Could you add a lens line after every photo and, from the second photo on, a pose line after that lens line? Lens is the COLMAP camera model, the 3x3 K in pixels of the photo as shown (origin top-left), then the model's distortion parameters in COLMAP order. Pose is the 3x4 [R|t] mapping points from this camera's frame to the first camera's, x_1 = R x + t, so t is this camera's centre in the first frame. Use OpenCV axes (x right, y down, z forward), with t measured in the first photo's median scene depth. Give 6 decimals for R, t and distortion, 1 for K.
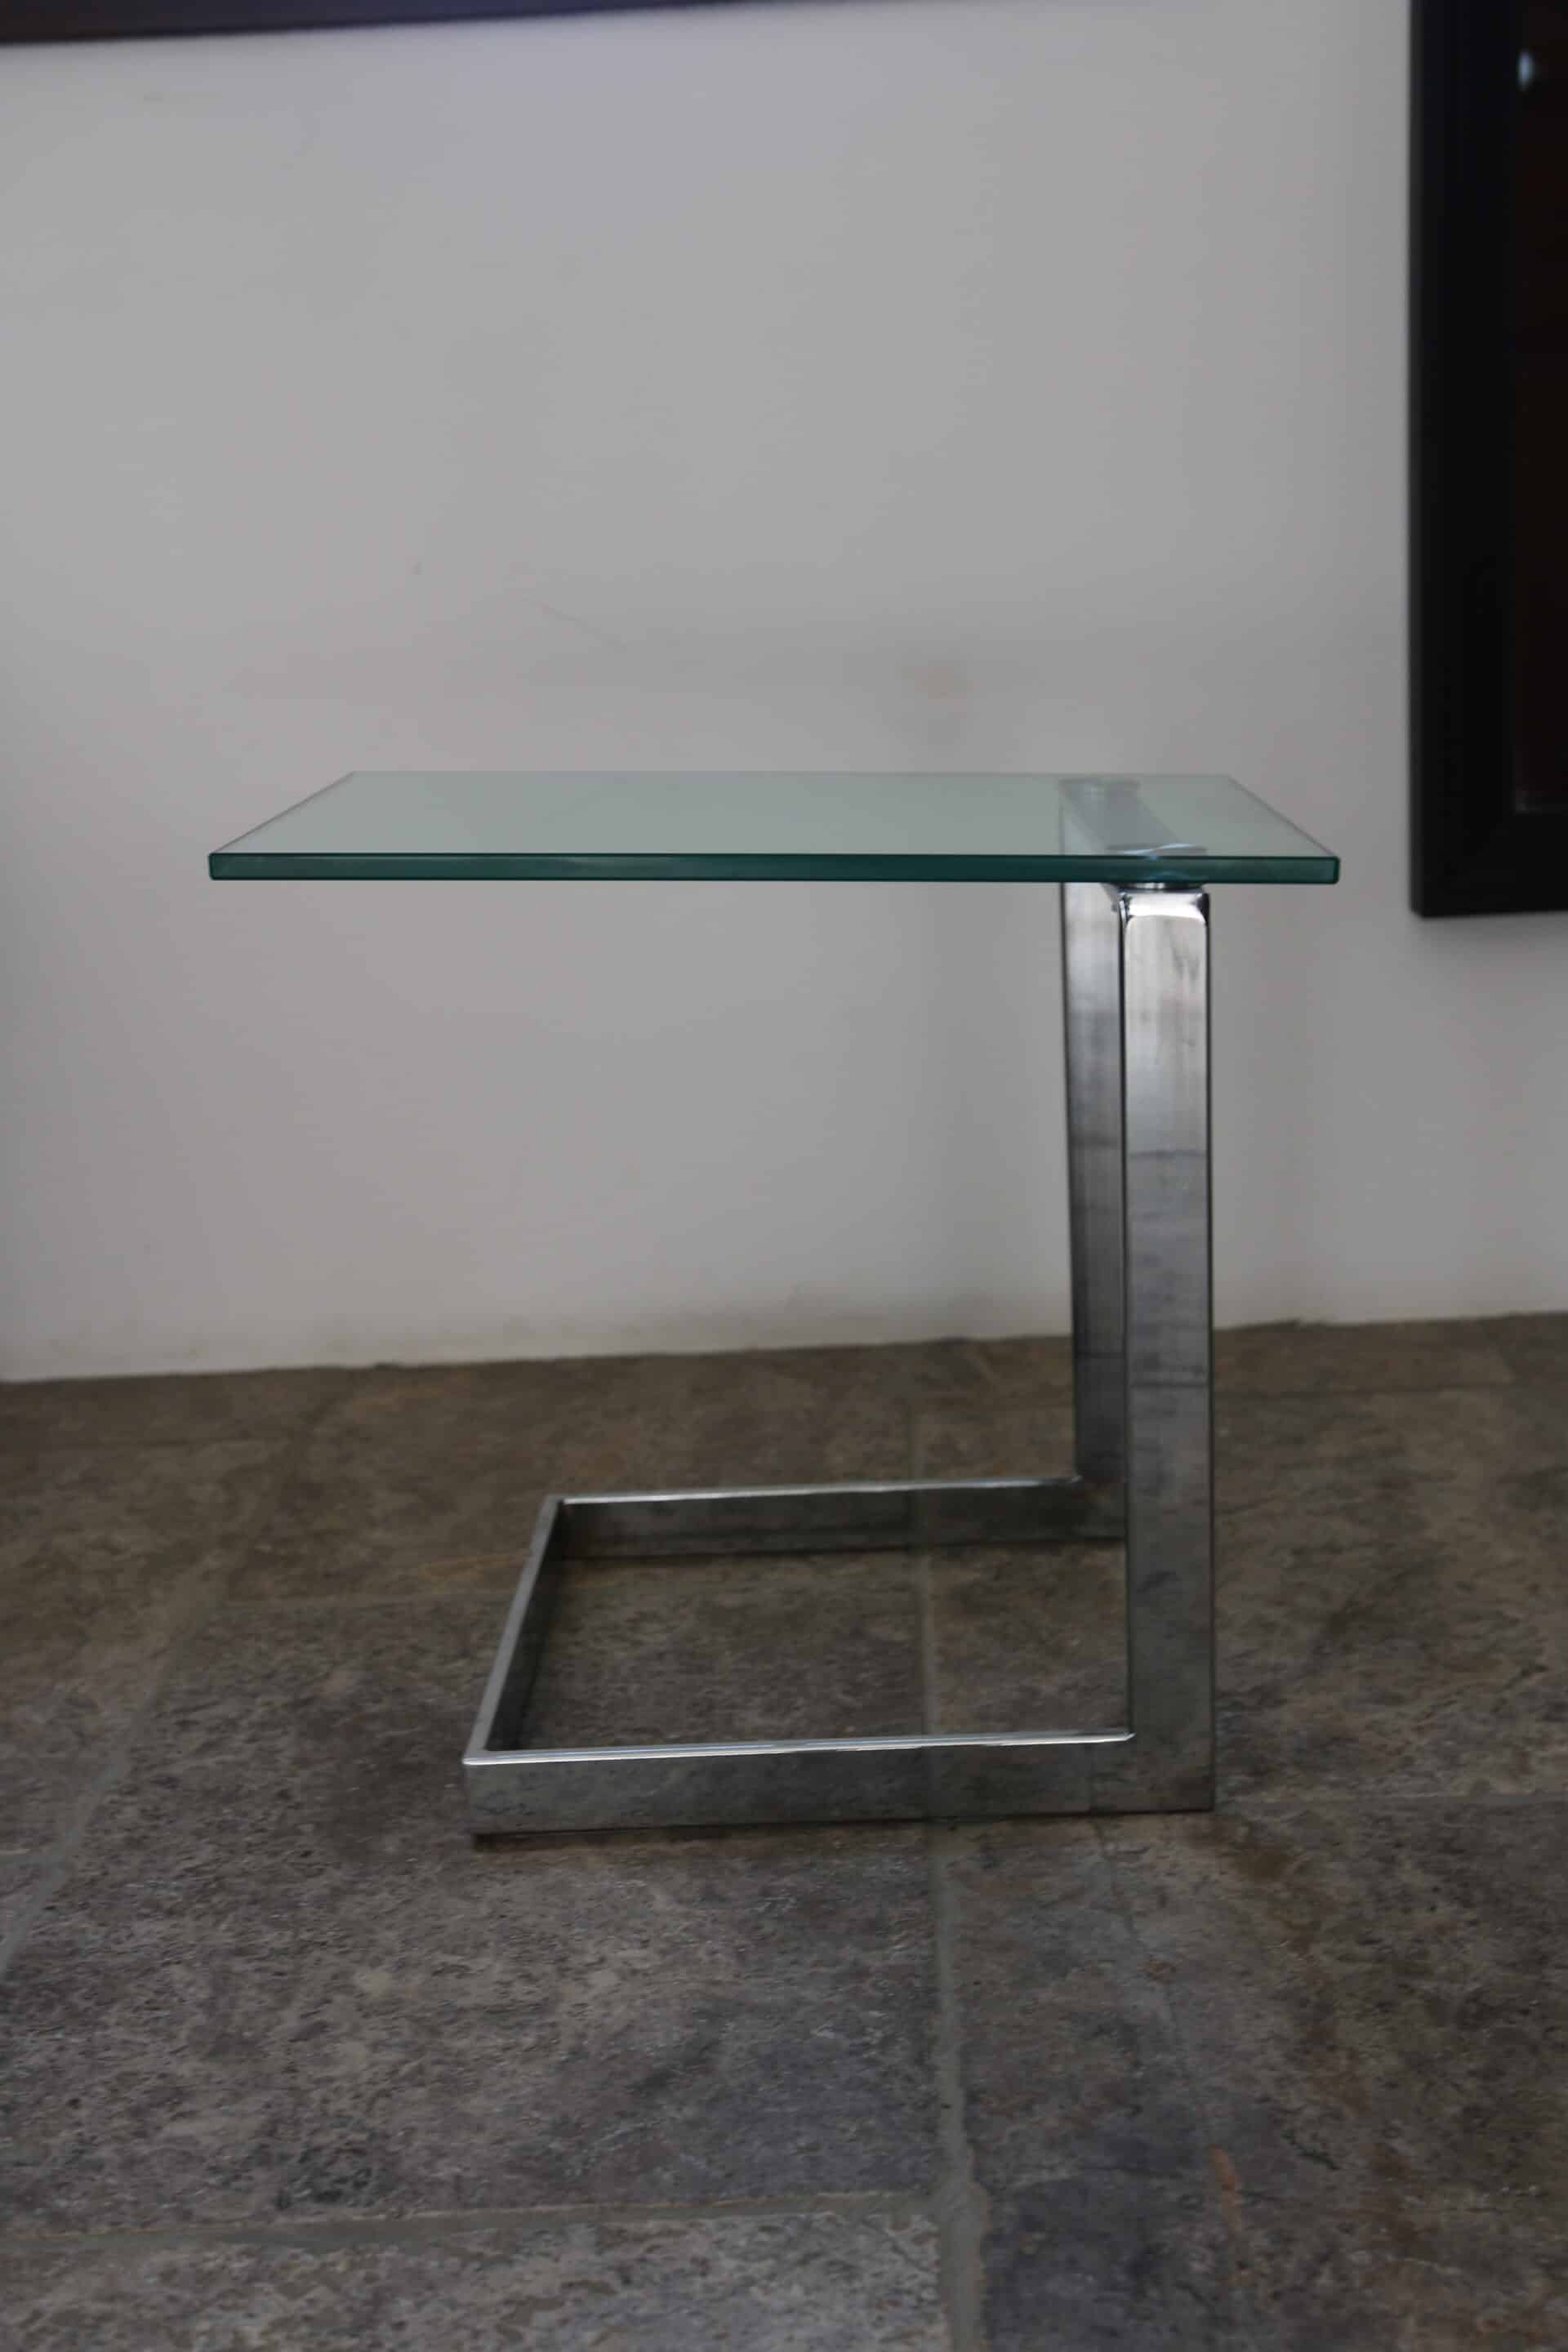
lens RADIAL K [[2848.1, 0, 790.8], [0, 2848.1, 1173.2], [0, 0, 1]] dist [0.053076, 0.000000]
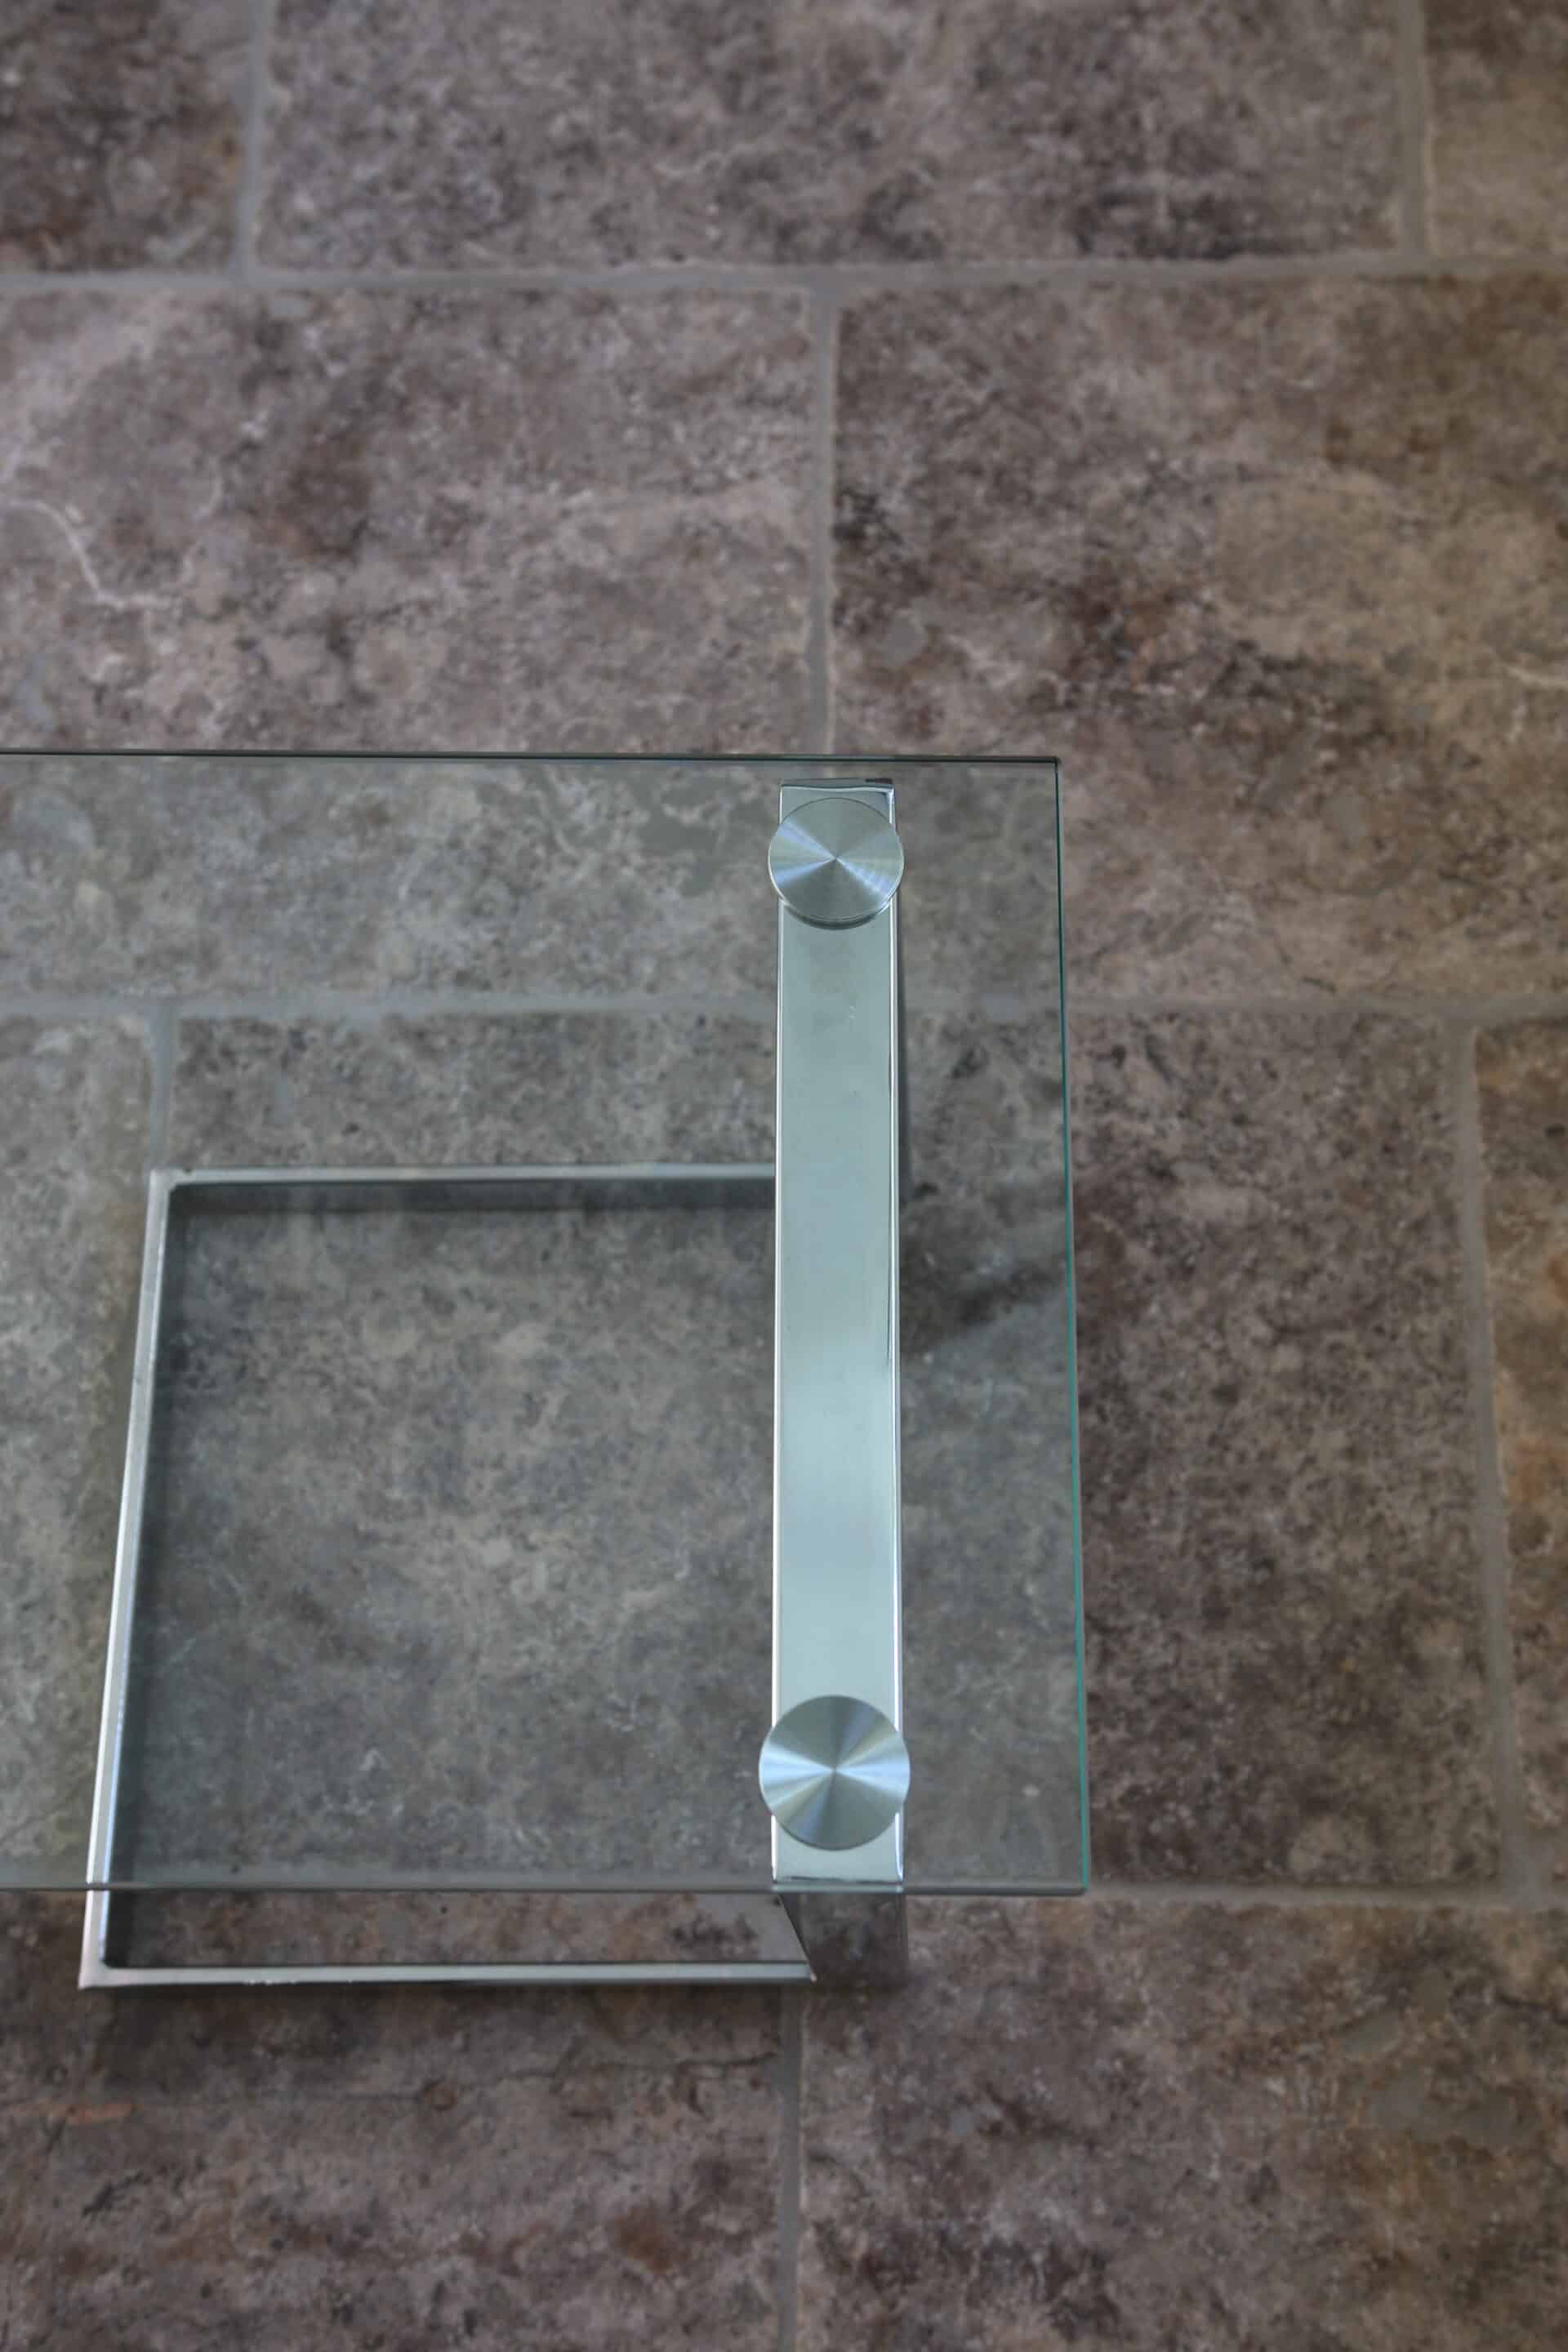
lens RADIAL K [[3075.9, 0, 767.7], [0, 3075.9, 1093.6], [0, 0, 1]] dist [0.075913, 0.000000]
pose [[0.007519, 0.959015, -0.283254, 0.096755], [-0.203401, 0.278807, 0.938560, -0.860268], [0.979067, 0.050557, 0.197161, 0.841019]]
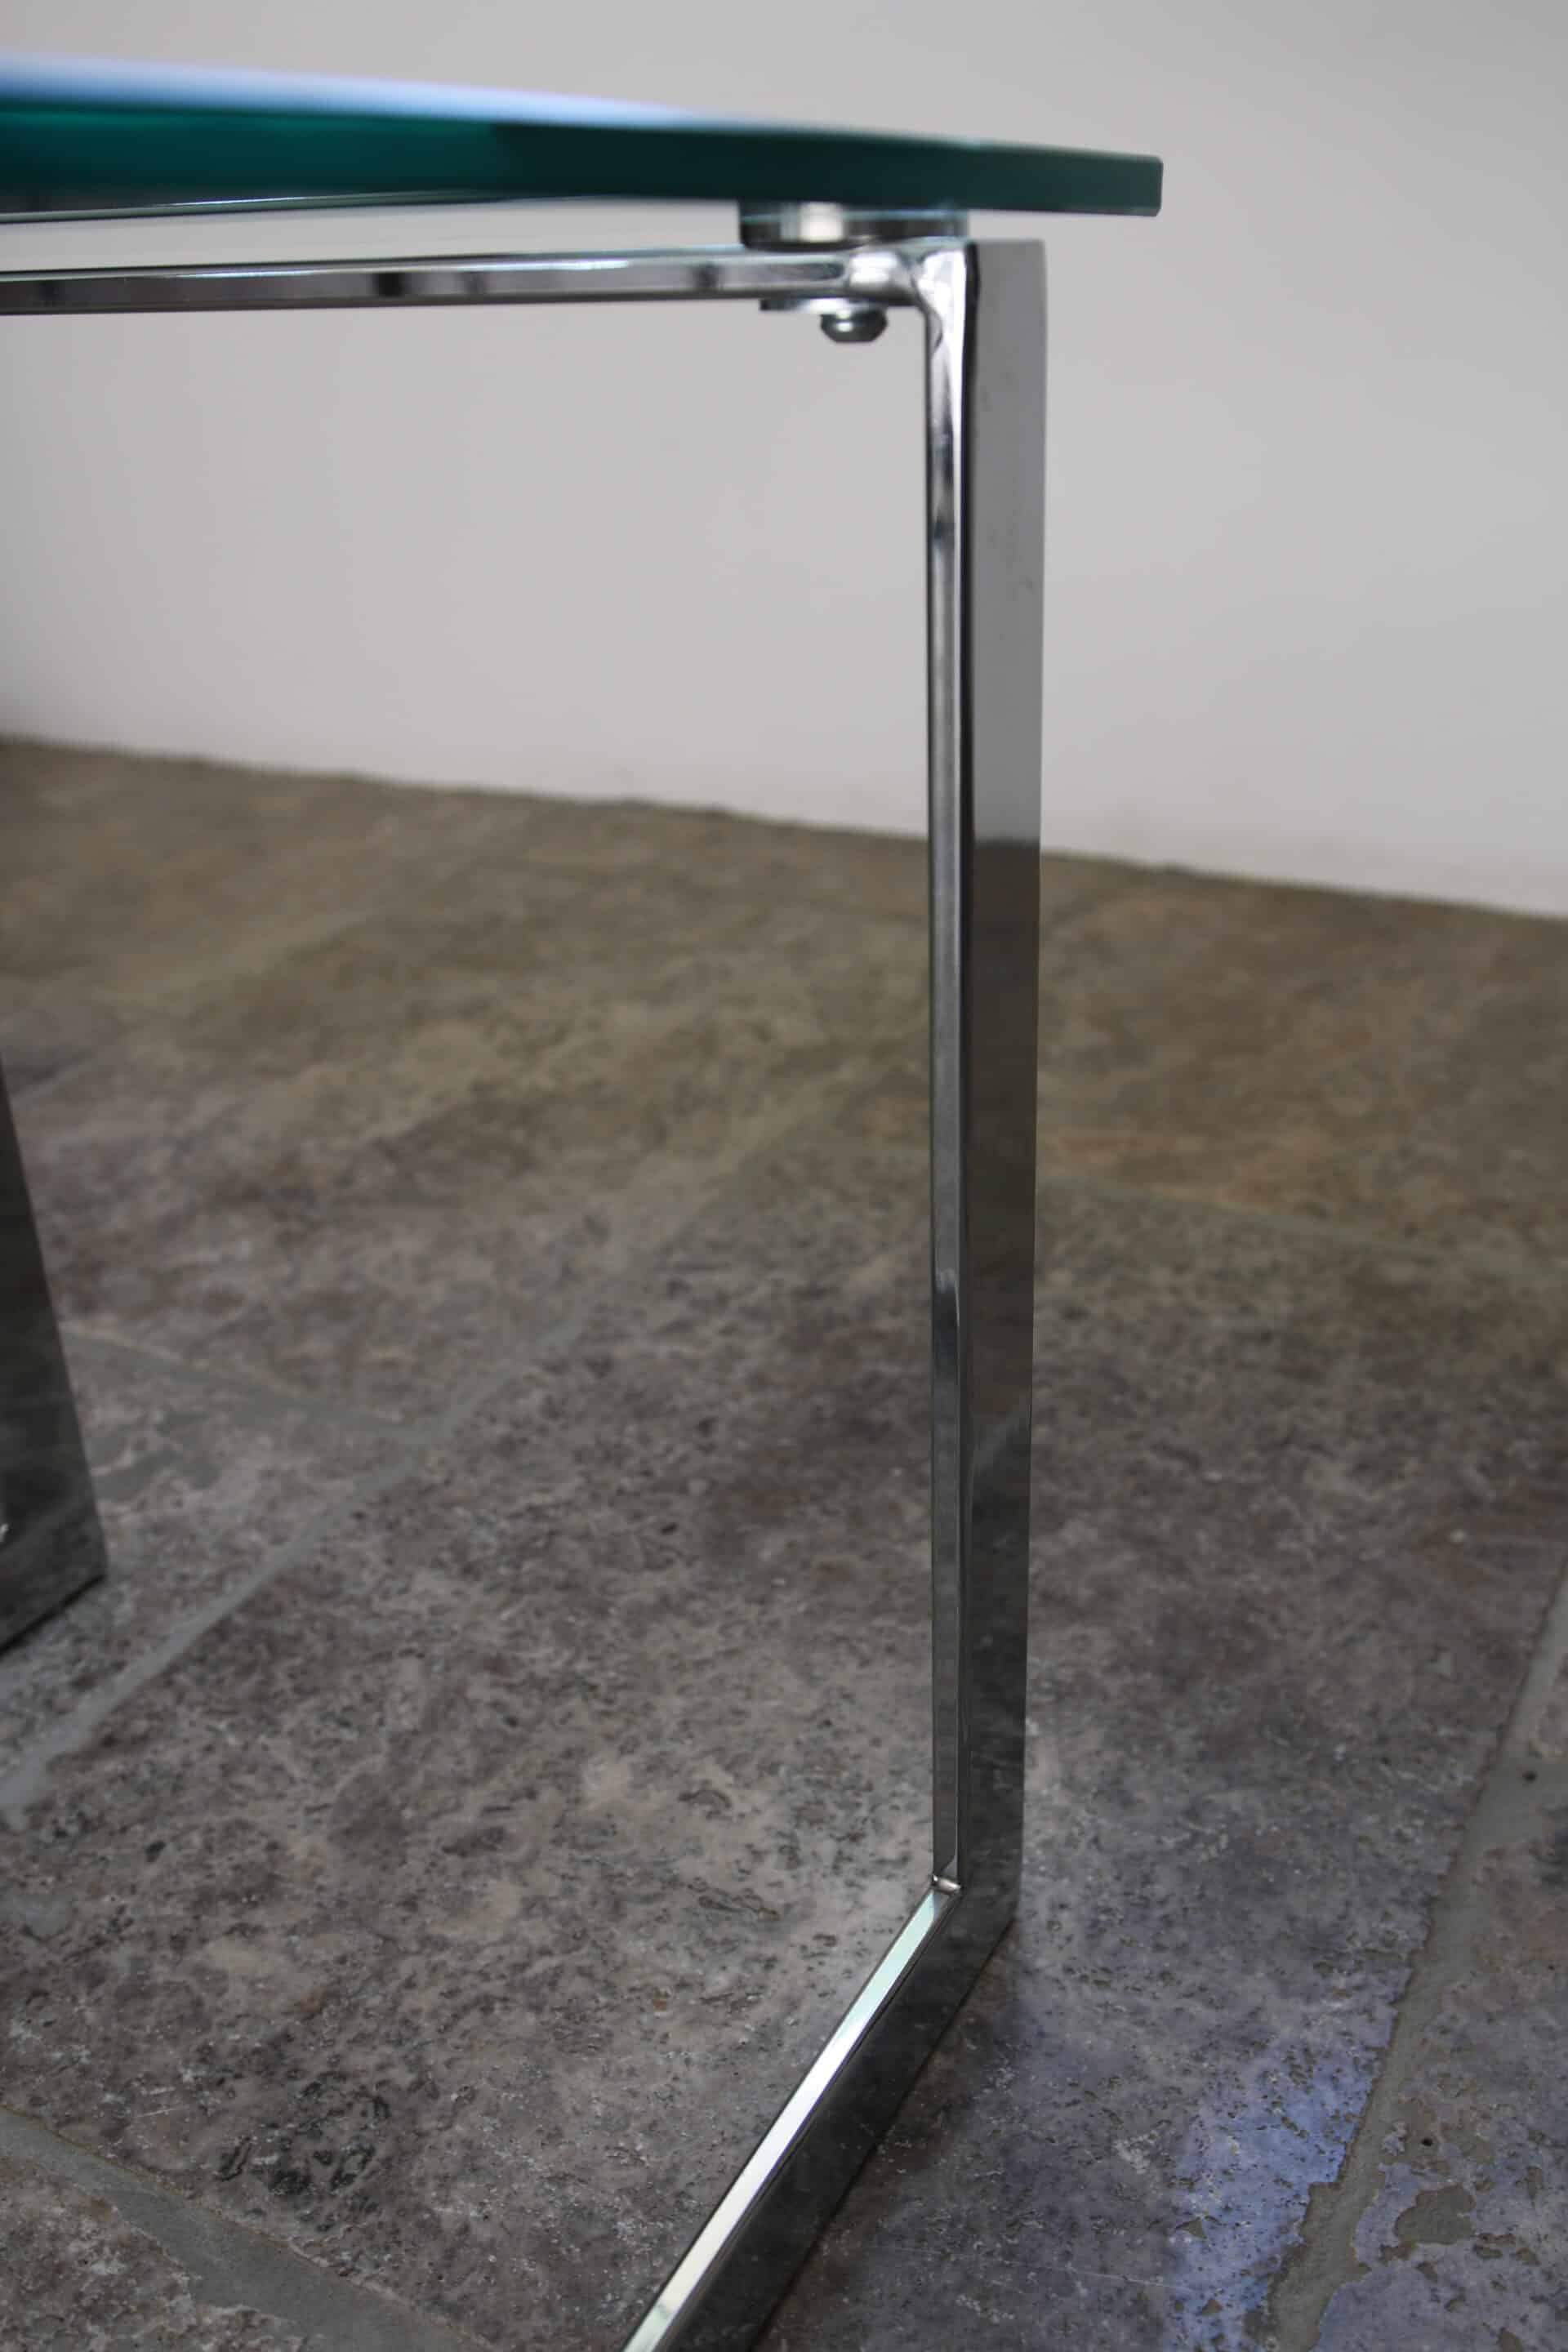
lens RADIAL K [[2164.9, 0, 793.6], [0, 2164.9, 1156.1], [0, 0, 1]] dist [-0.044216, 0.000000]
pose [[0.889056, 0.210472, -0.406548, 0.081878], [-0.110114, 0.960292, 0.256346, -0.011854], [0.444359, -0.183139, 0.876929, 0.565976]]
